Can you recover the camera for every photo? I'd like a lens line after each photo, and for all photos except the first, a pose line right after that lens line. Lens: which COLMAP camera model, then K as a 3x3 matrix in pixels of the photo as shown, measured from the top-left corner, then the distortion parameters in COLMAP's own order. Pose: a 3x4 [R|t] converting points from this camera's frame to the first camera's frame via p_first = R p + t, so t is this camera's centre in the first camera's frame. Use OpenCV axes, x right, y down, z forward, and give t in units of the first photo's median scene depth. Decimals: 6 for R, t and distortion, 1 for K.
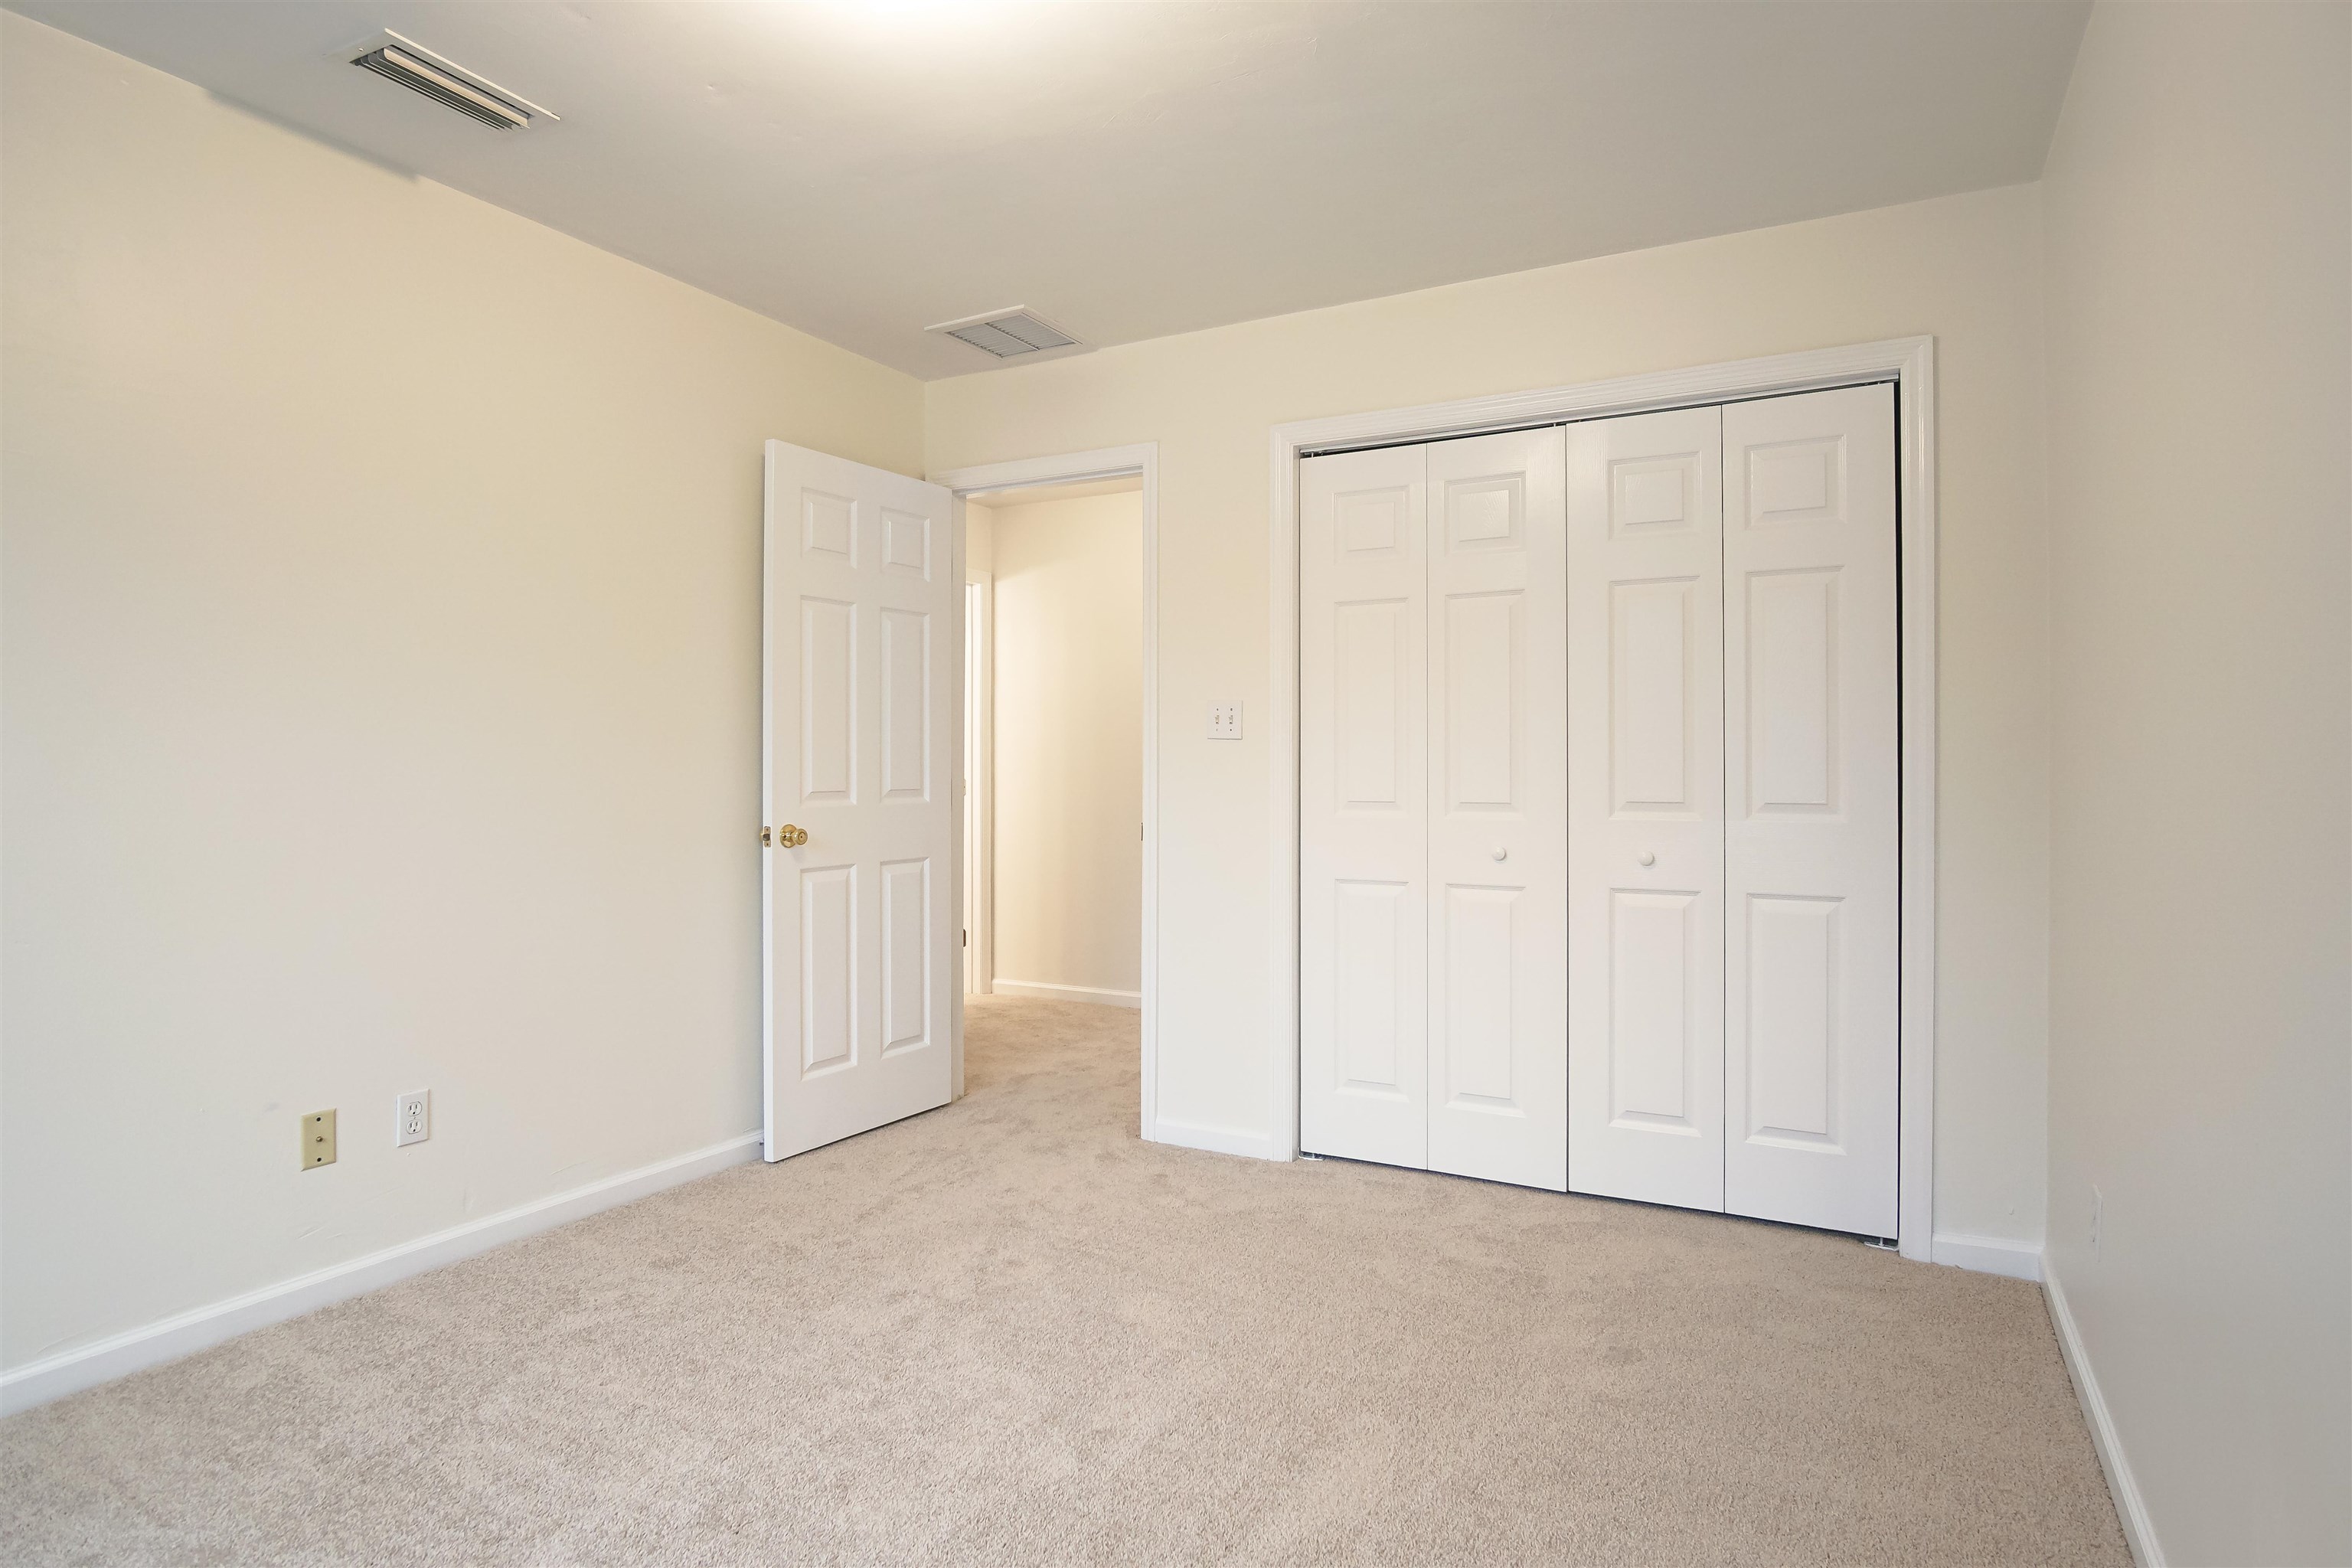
lens RADIAL K [[1271.5, 0, 1169.1], [0, 1271.5, 753.8], [0, 0, 1]] dist [-0.032380, 0.009623]
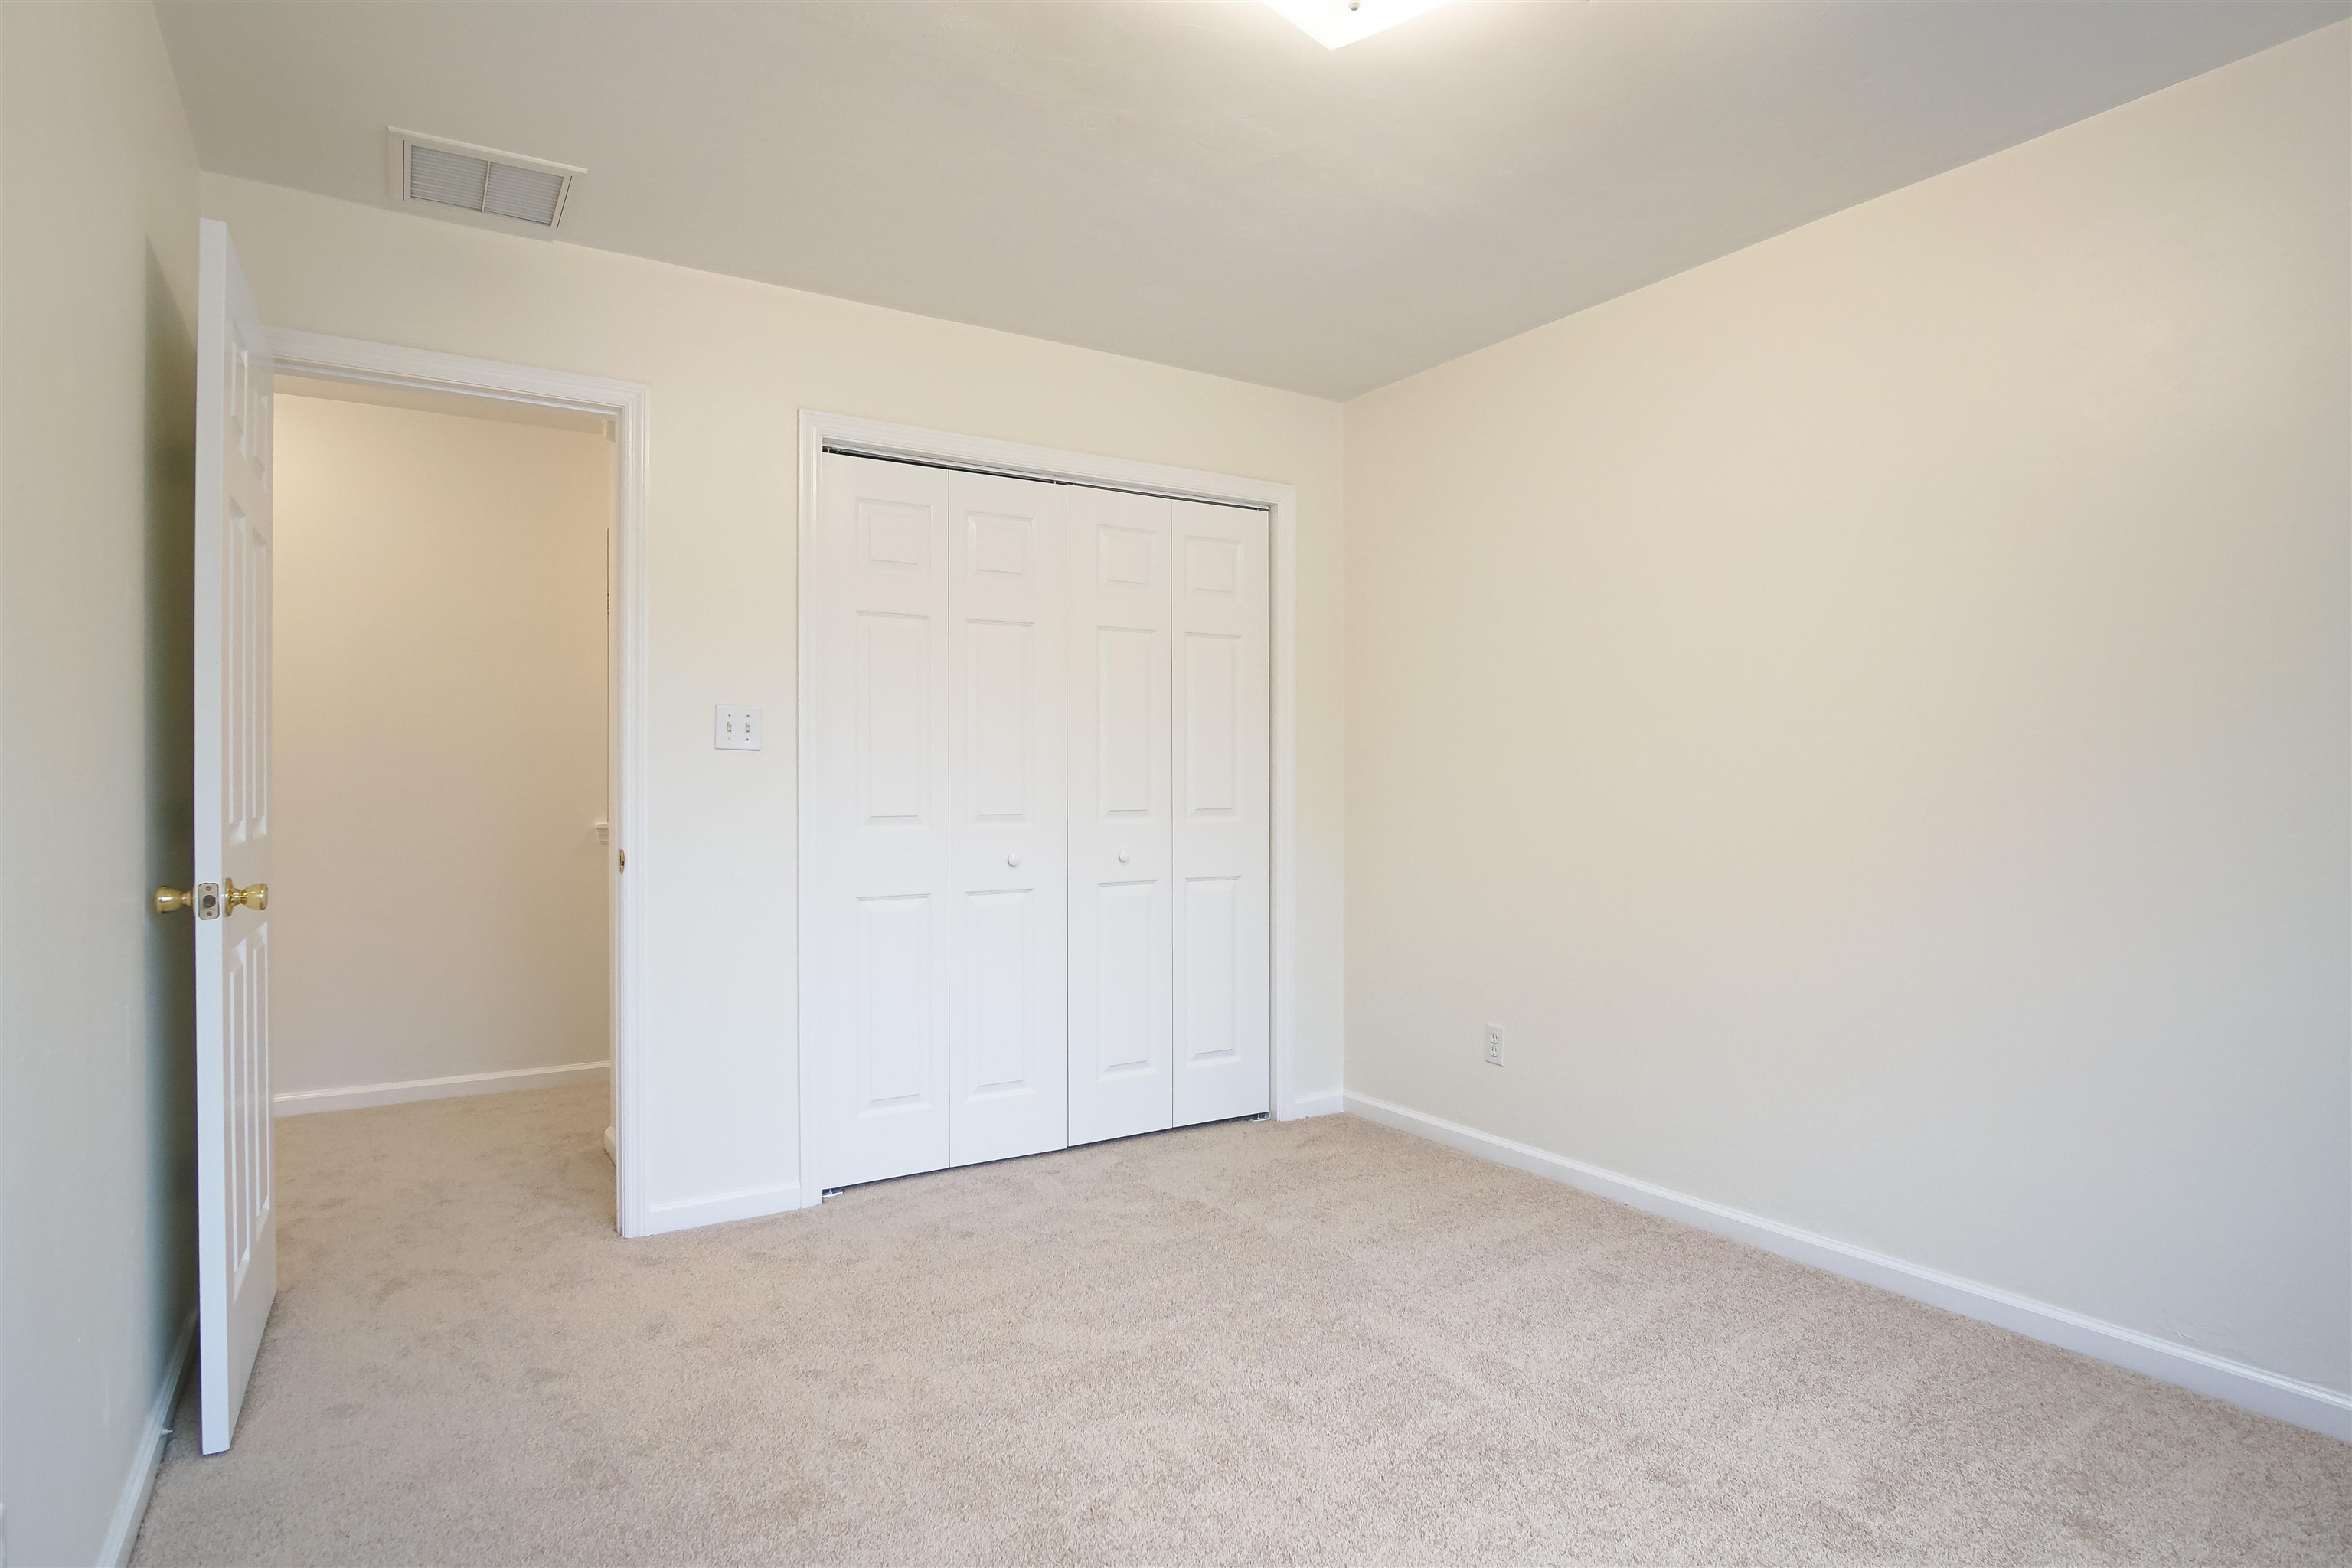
lens RADIAL K [[1263.8, 0, 1171.3], [0, 1263.8, 780.3], [0, 0, 1]] dist [-0.031941, 0.009012]
pose [[0.481431, 0.000597, 0.876484, -0.658169], [-0.009387, 0.999946, 0.004475, 0.003184], [-0.876434, -0.010382, 0.481410, 0.365750]]
